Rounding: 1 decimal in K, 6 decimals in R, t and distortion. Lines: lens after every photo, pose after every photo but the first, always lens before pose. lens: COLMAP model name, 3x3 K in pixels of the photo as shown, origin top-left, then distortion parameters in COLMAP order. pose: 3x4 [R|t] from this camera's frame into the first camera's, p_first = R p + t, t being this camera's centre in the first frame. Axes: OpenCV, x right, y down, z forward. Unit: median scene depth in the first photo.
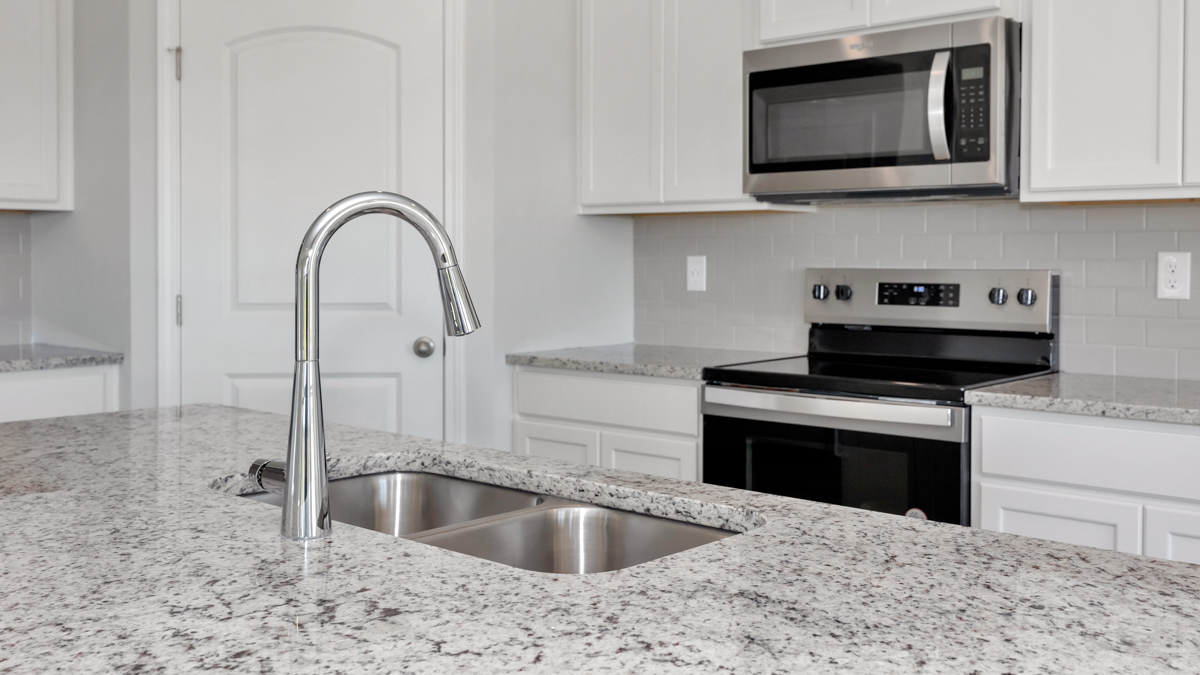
lens RADIAL K [[1167.1, 0, 600.0], [0, 1167.1, 337.5], [0, 0, 1]] dist [-0.010687, -0.002930]
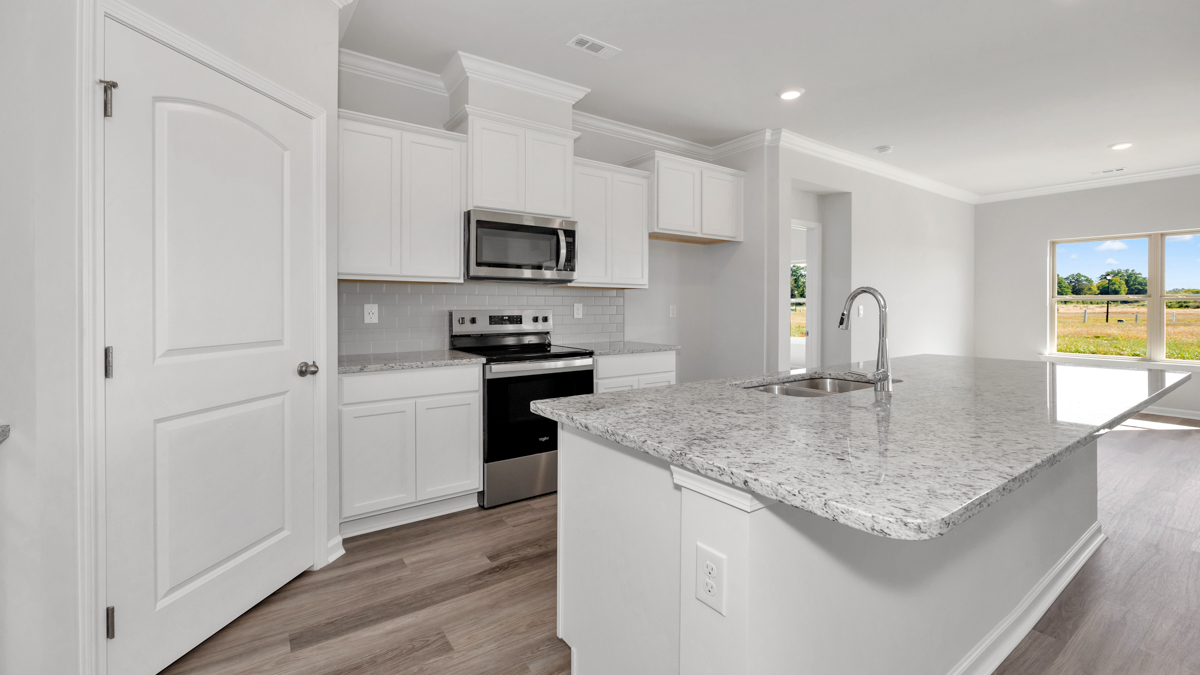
lens RADIAL K [[469.3, 0, 576.0], [0, 469.3, 329.0], [0, 0, 1]] dist [-0.002754, -0.000182]
pose [[0.285419, -0.045873, 0.957304, -0.666512], [0.066686, 0.997384, 0.027912, -0.036254], [-0.956080, 0.055872, 0.287731, 0.571099]]
